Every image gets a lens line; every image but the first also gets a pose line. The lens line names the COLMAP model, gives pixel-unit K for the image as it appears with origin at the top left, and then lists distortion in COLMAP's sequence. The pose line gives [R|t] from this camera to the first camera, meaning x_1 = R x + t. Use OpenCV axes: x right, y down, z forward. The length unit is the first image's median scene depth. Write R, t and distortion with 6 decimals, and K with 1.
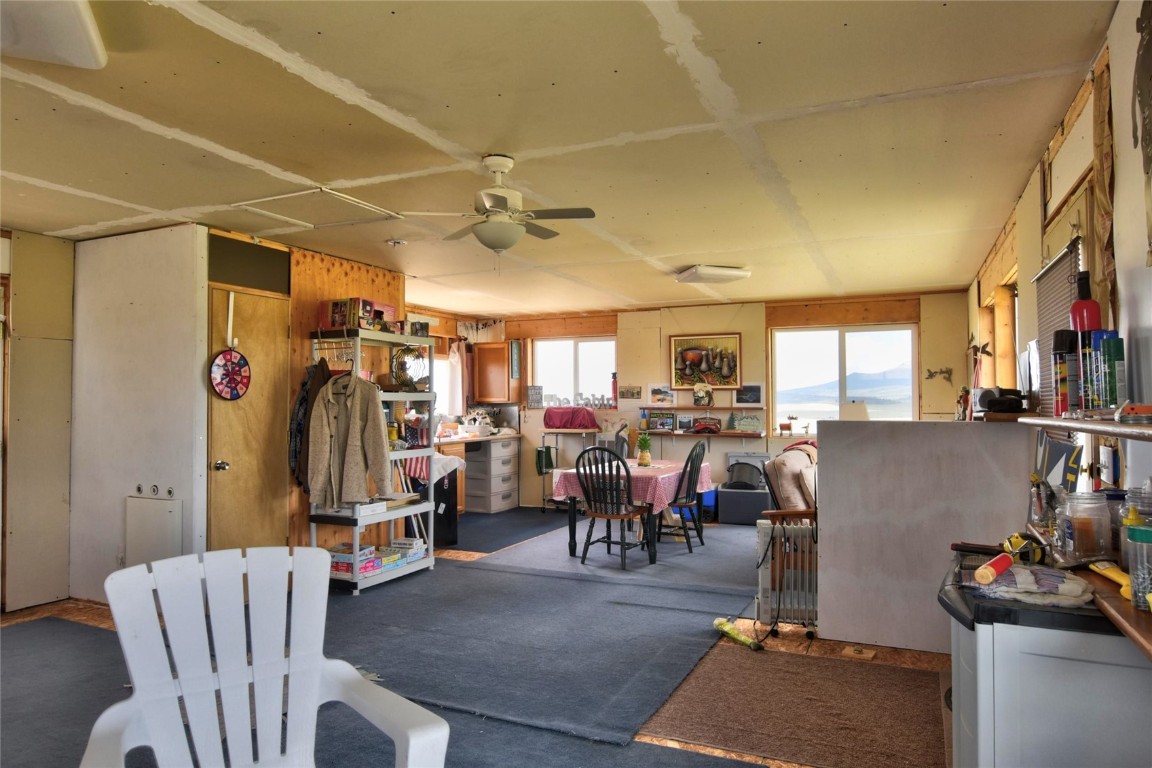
lens RADIAL K [[724.3, 0, 580.7], [0, 724.3, 384.9], [0, 0, 1]] dist [-0.005013, 0.004130]
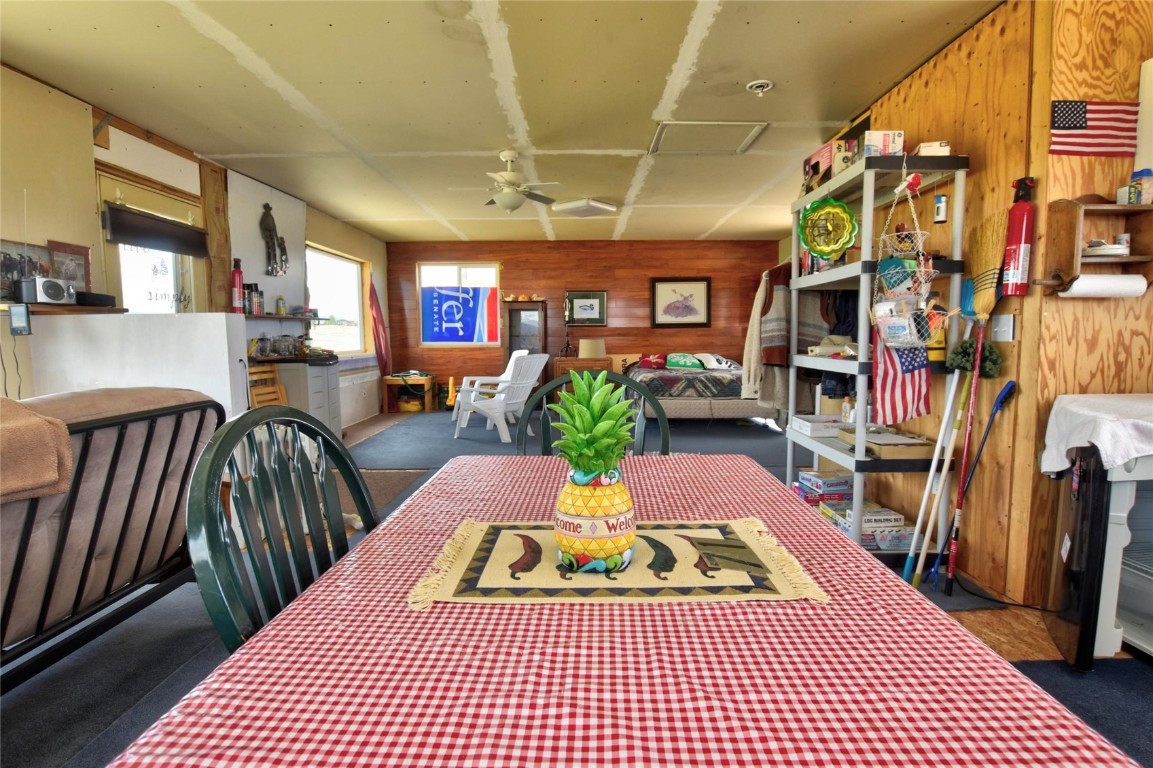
lens RADIAL K [[573.0, 0, 579.9], [0, 573.0, 386.7], [0, 0, 1]] dist [-0.029766, 0.005594]
pose [[-0.910121, 0.047713, -0.411586, 0.127560], [0.020288, 0.997288, 0.070750, 0.053444], [0.413846, 0.056041, -0.908621, 0.989246]]
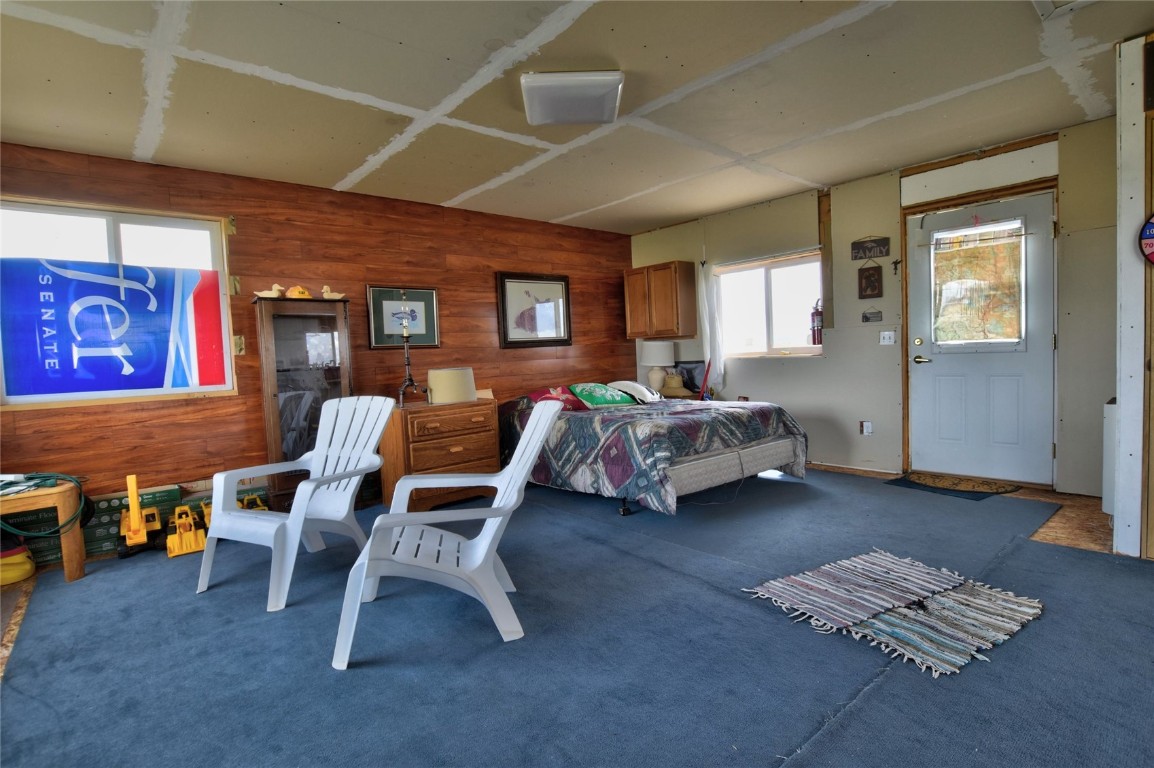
lens RADIAL K [[558.8, 0, 581.1], [0, 558.8, 384.8], [0, 0, 1]] dist [-0.030538, 0.007129]
pose [[-0.414189, 0.073312, -0.907233, 0.141283], [0.066996, 0.996503, 0.049939, 0.038596], [0.907722, -0.040097, -0.417653, 0.416238]]
